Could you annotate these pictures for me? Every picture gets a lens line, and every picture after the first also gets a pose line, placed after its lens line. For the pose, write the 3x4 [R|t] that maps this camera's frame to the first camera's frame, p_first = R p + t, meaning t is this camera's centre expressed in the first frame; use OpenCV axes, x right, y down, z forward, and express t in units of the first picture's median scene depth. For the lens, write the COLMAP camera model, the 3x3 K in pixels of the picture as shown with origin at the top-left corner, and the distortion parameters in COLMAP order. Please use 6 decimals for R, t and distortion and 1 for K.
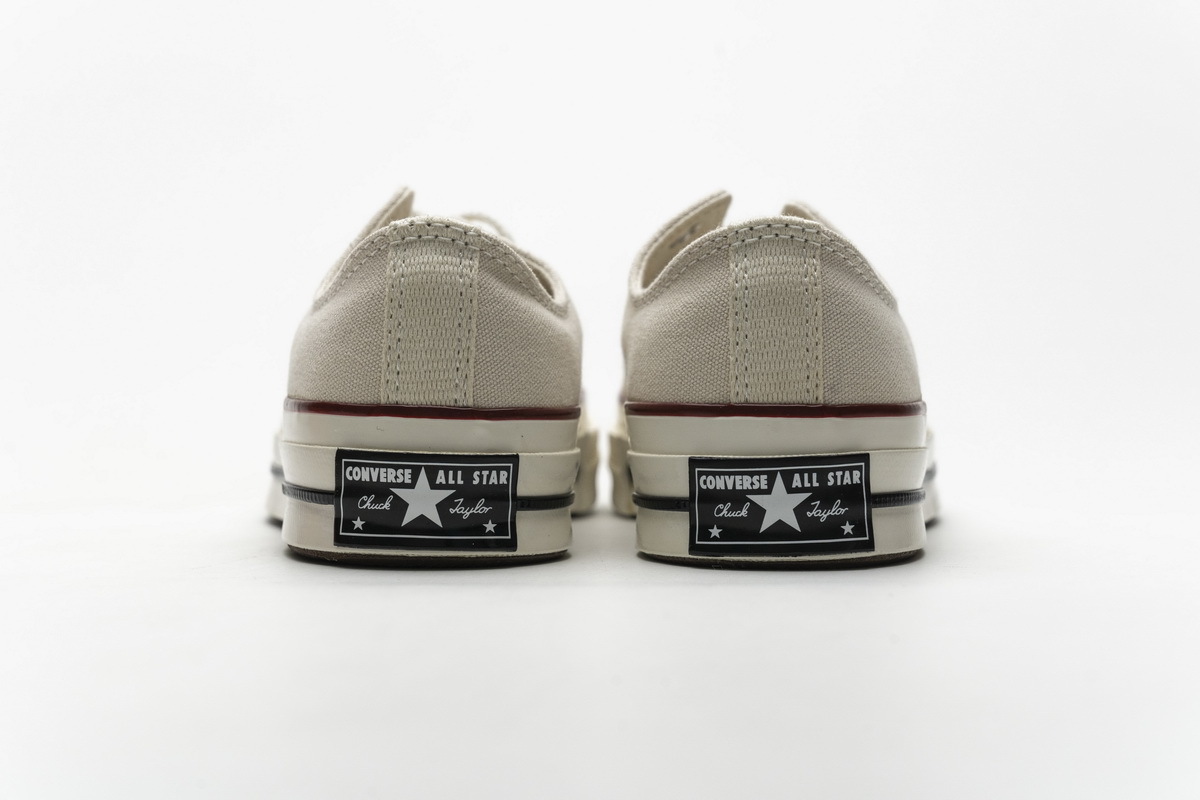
lens RADIAL K [[2723.5, 0, 600.0], [0, 2723.5, 400.0], [0, 0, 1]] dist [0.090950, -0.018651]
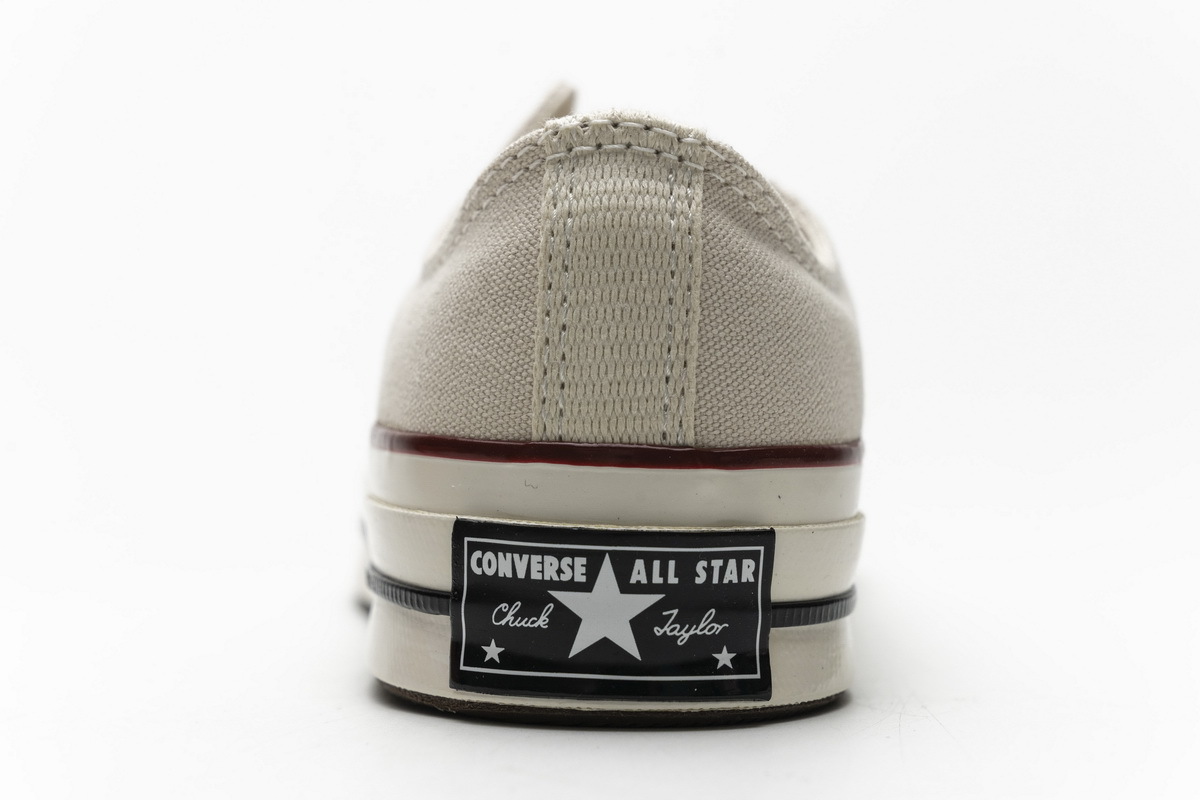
lens RADIAL K [[2723.5, 0, 600.0], [0, 2723.5, 400.0], [0, 0, 1]] dist [0.090950, -0.018651]
pose [[0.998899, -0.001240, -0.046890, -0.039627], [0.001185, 0.999999, -0.001201, -0.006299], [0.046891, 0.001144, 0.998899, 0.434604]]
